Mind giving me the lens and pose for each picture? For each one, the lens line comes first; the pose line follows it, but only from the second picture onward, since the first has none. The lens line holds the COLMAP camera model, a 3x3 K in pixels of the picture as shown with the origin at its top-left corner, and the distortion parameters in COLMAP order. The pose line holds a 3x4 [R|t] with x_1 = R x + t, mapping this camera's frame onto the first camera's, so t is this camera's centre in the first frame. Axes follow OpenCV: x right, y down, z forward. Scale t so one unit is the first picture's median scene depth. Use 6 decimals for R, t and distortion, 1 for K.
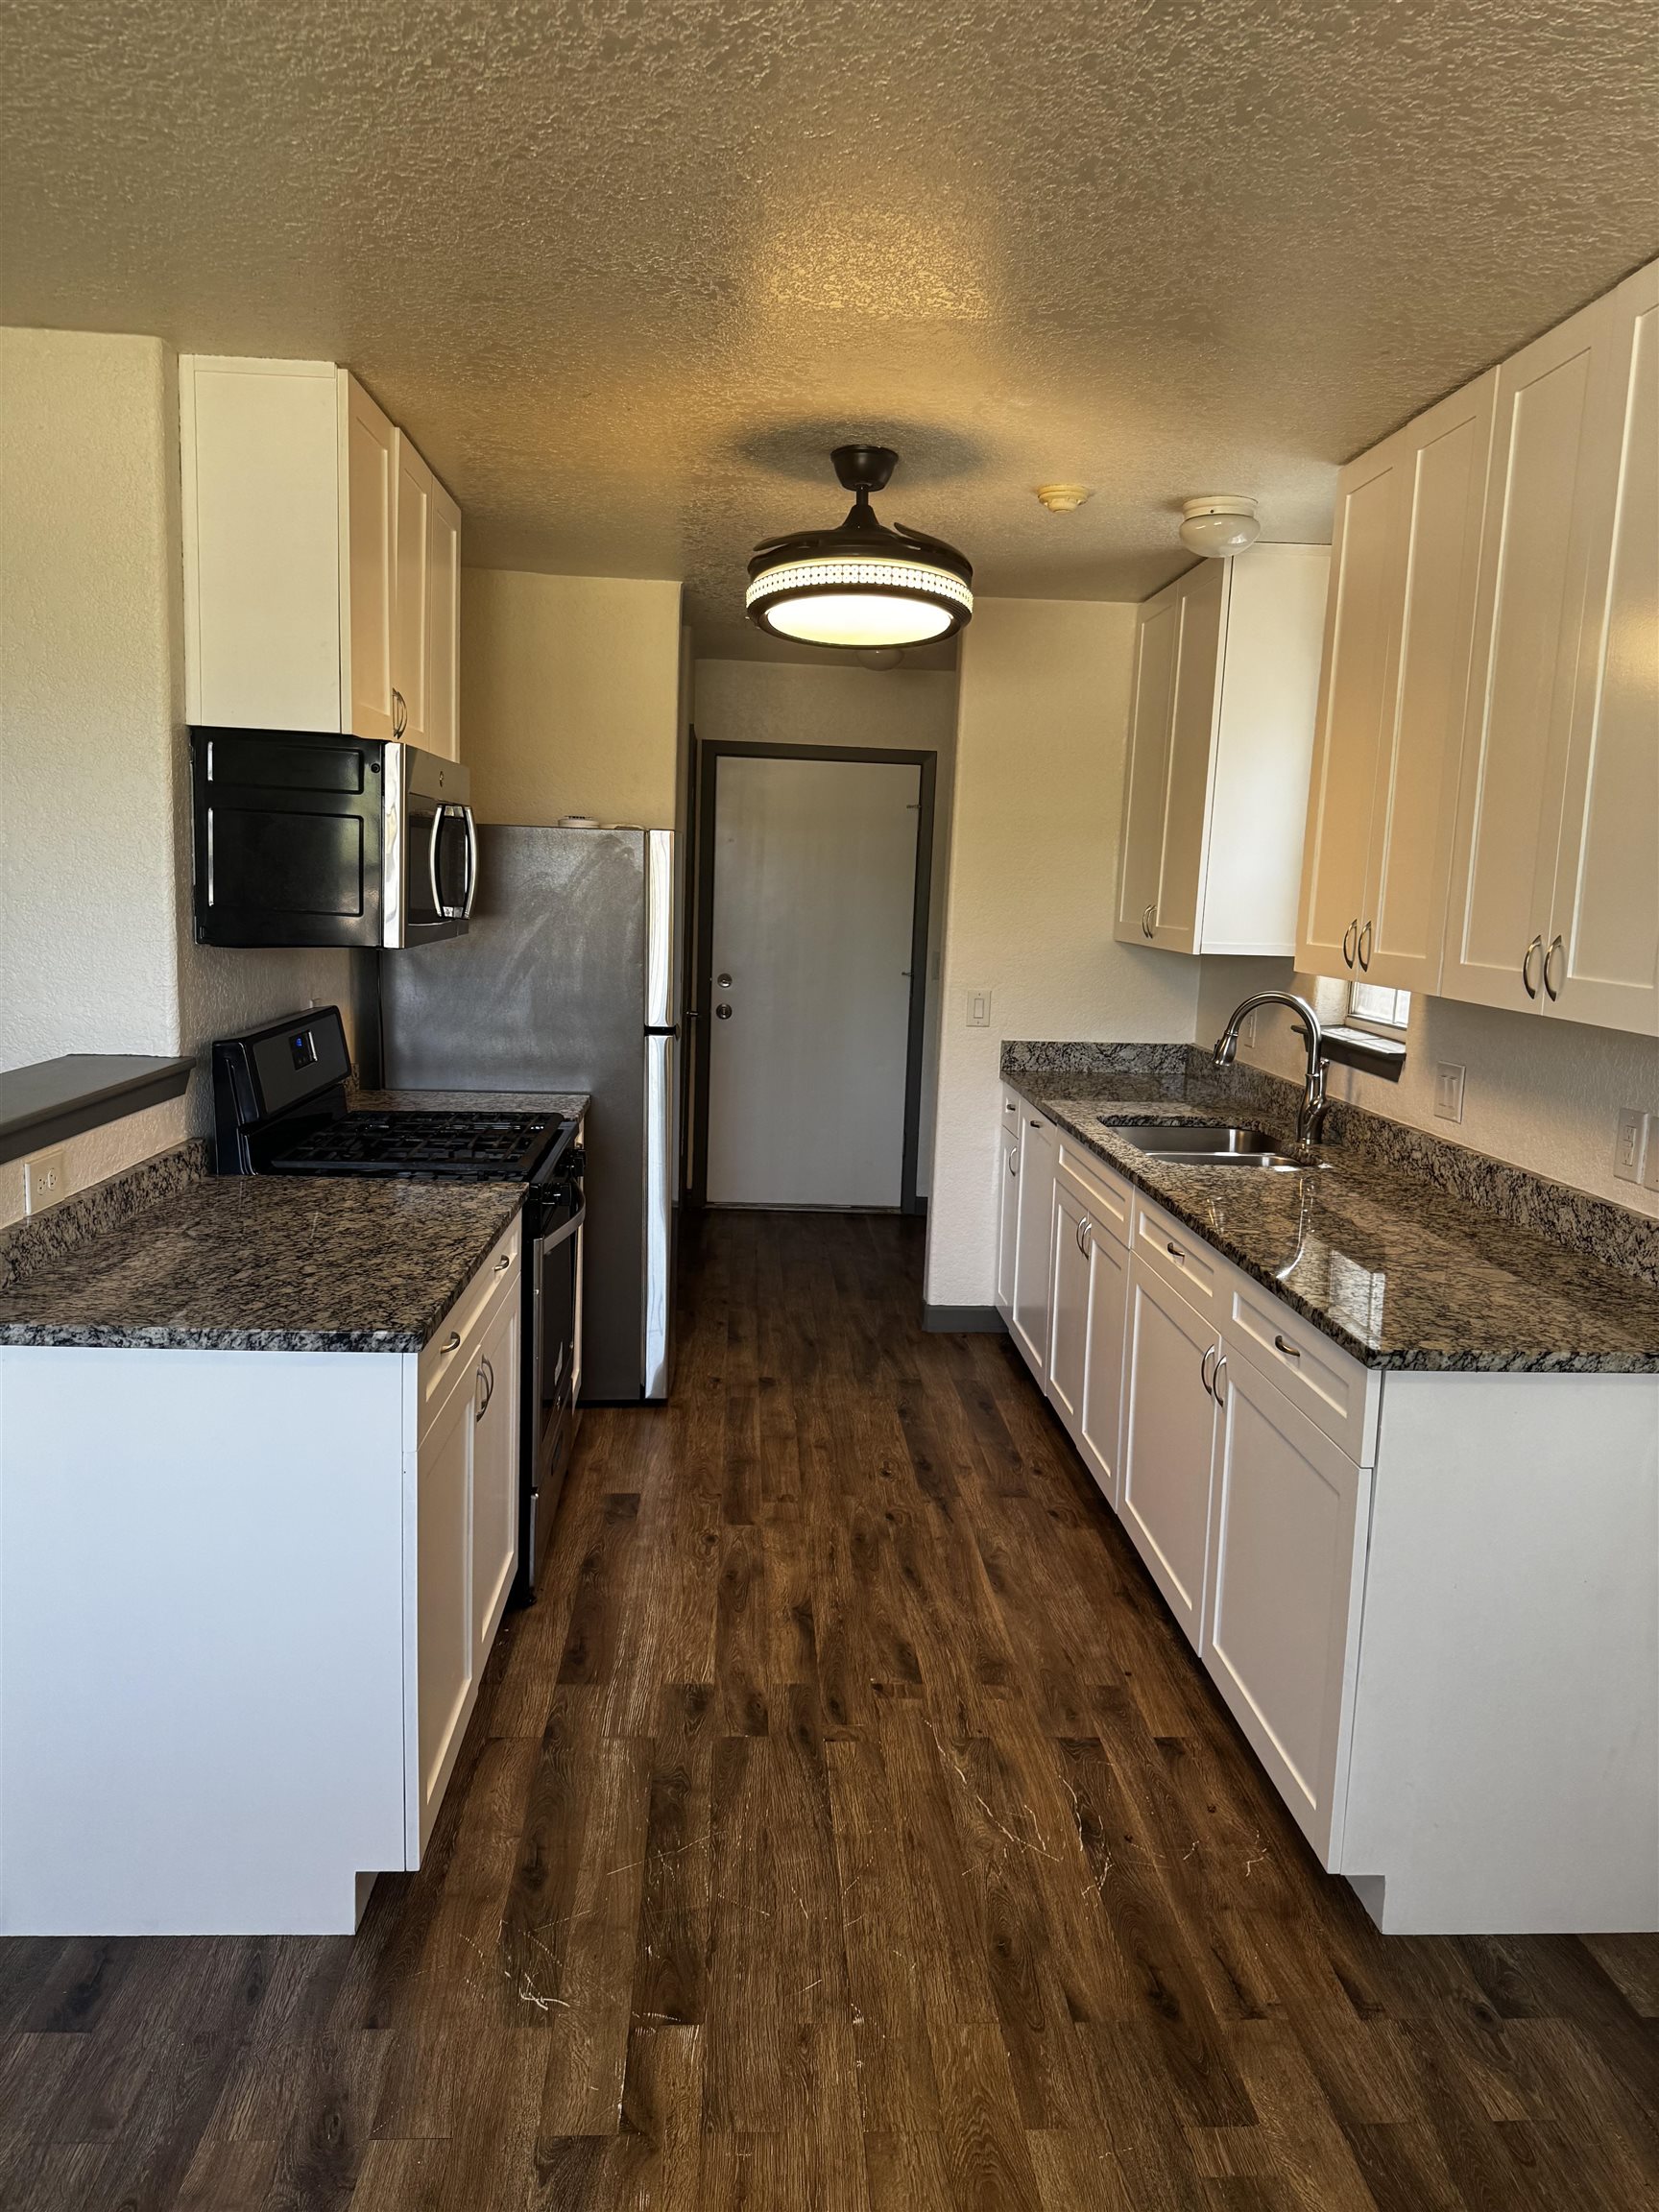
lens RADIAL K [[1564.8, 0, 828.7], [0, 1564.8, 1118.0], [0, 0, 1]] dist [-0.002594, -0.005723]
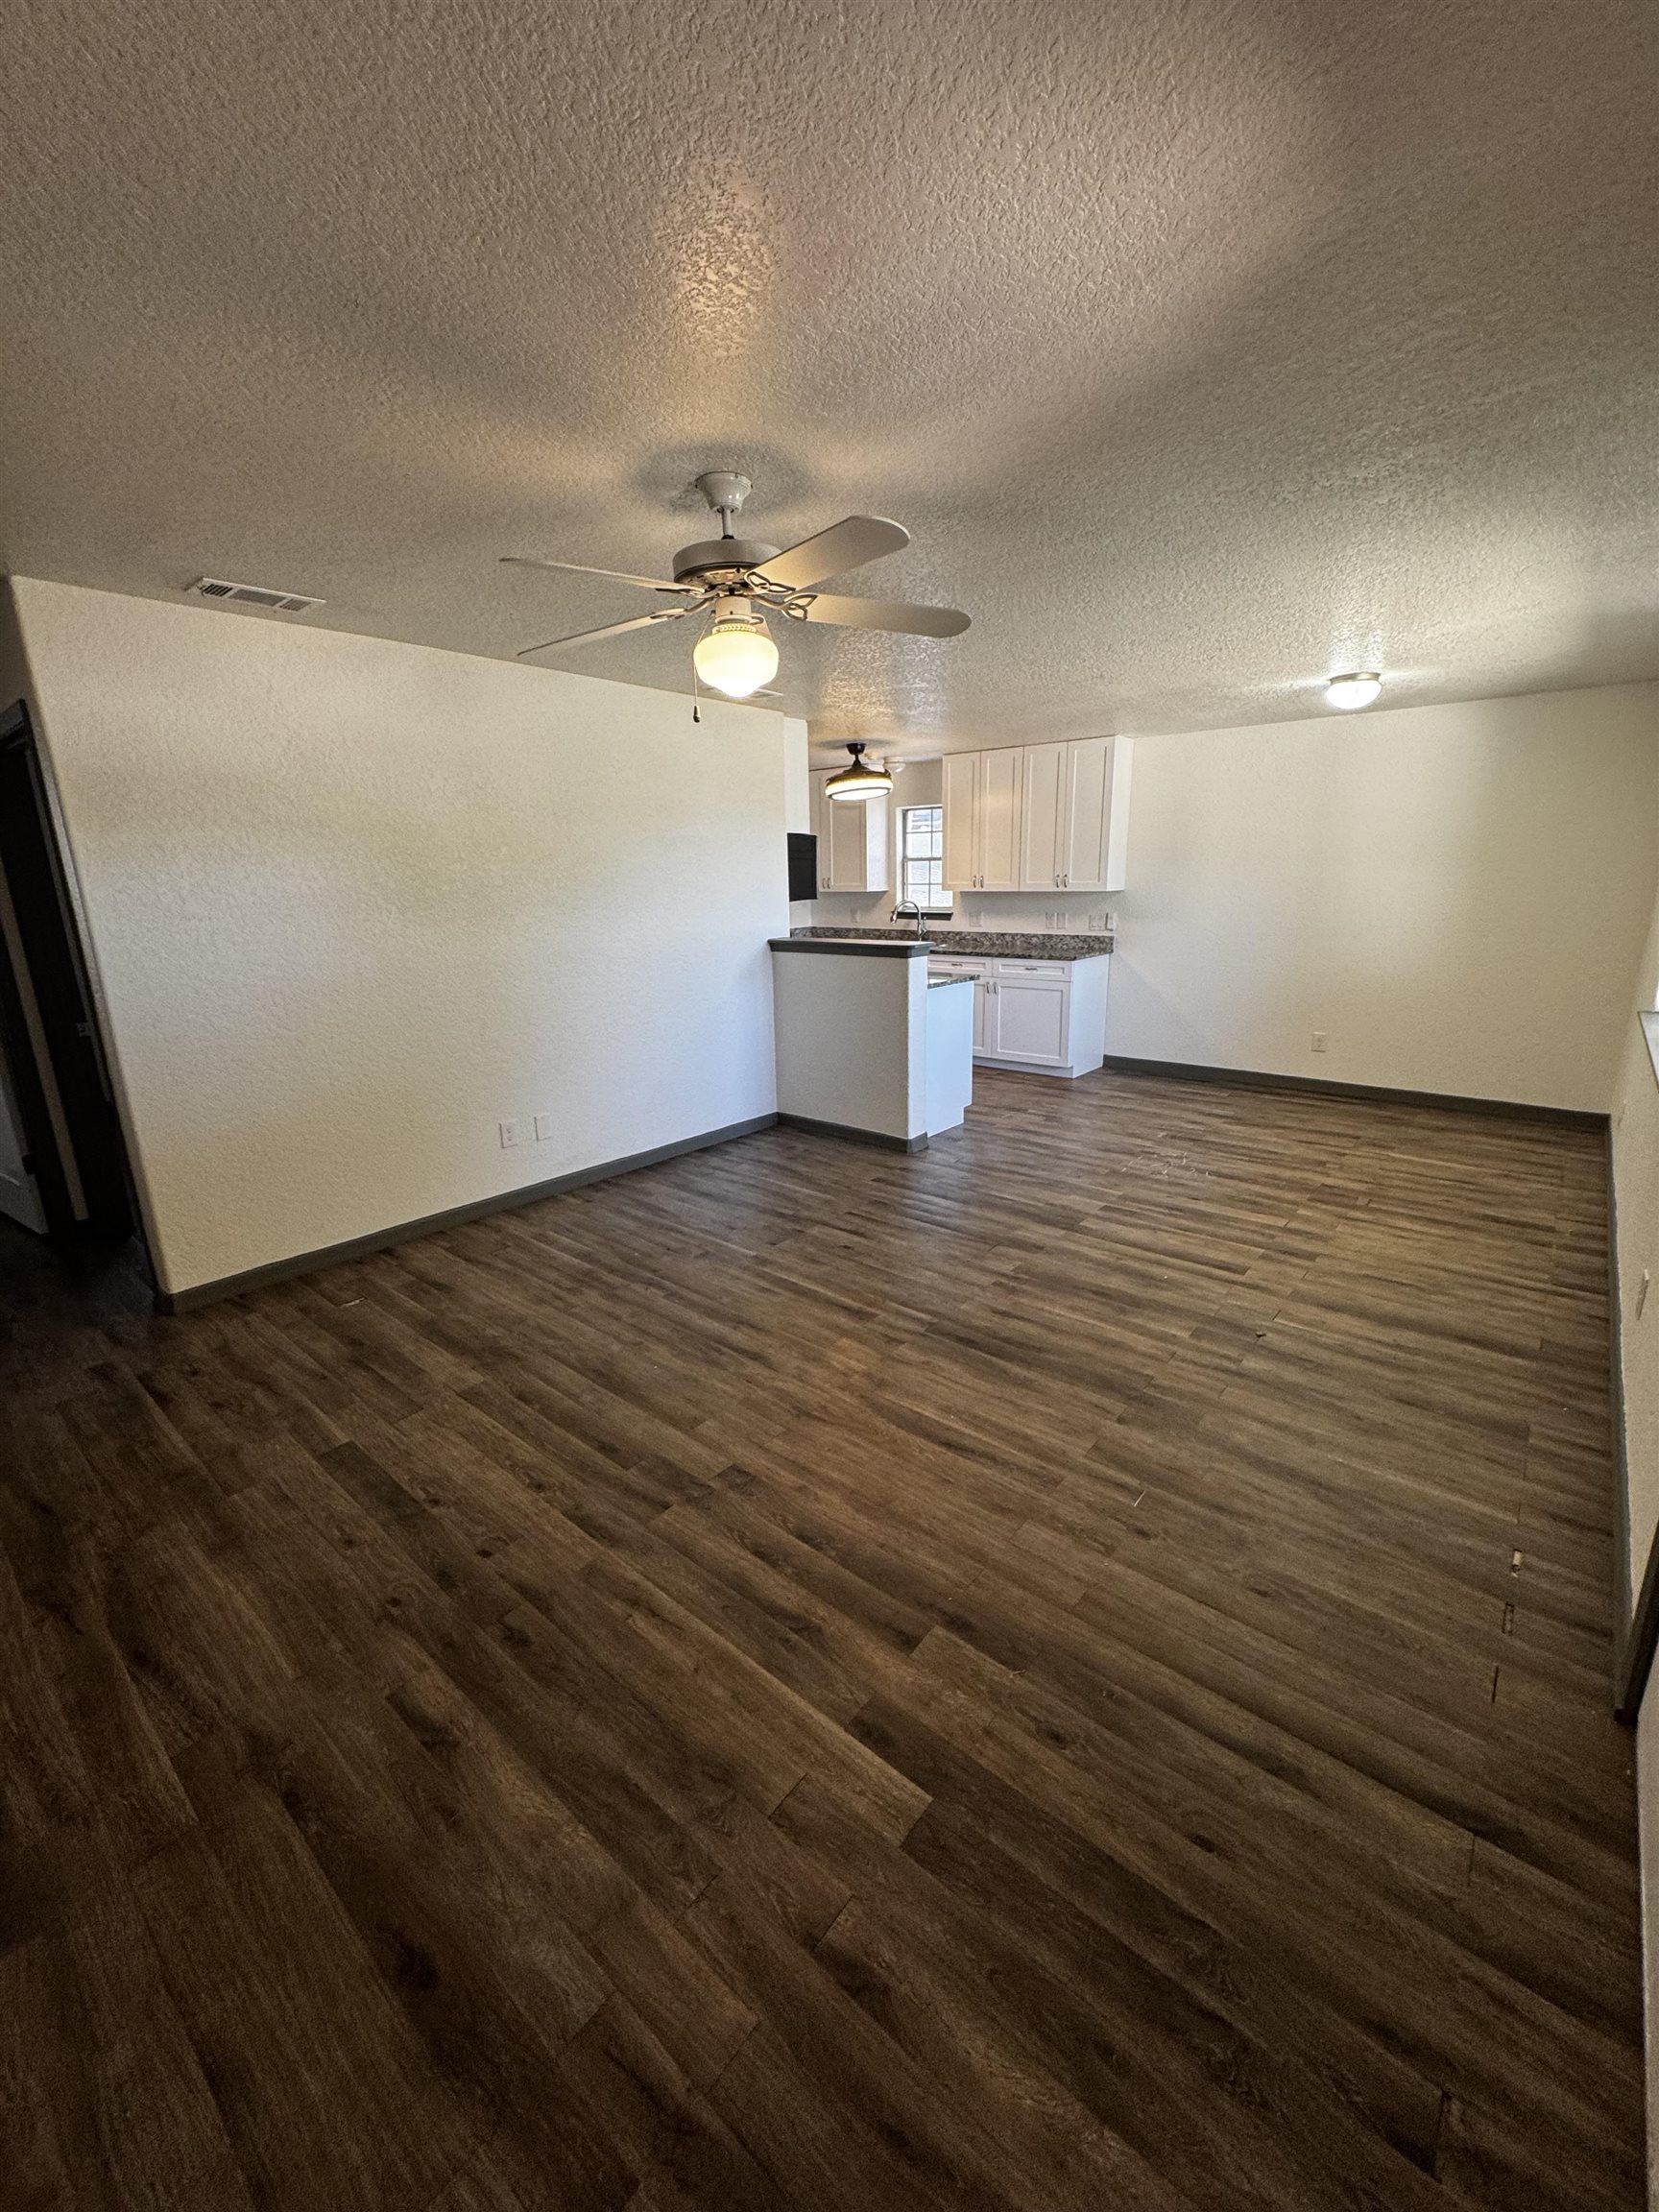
lens RADIAL K [[886.6, 0, 828.5], [0, 886.6, 1102.1], [0, 0, 1]] dist [-0.002635, 0.000672]
pose [[0.690505, -0.233113, 0.684734, -2.331441], [0.159257, 0.972411, 0.170452, -0.013229], [-0.705578, -0.008650, 0.708580, -0.501094]]
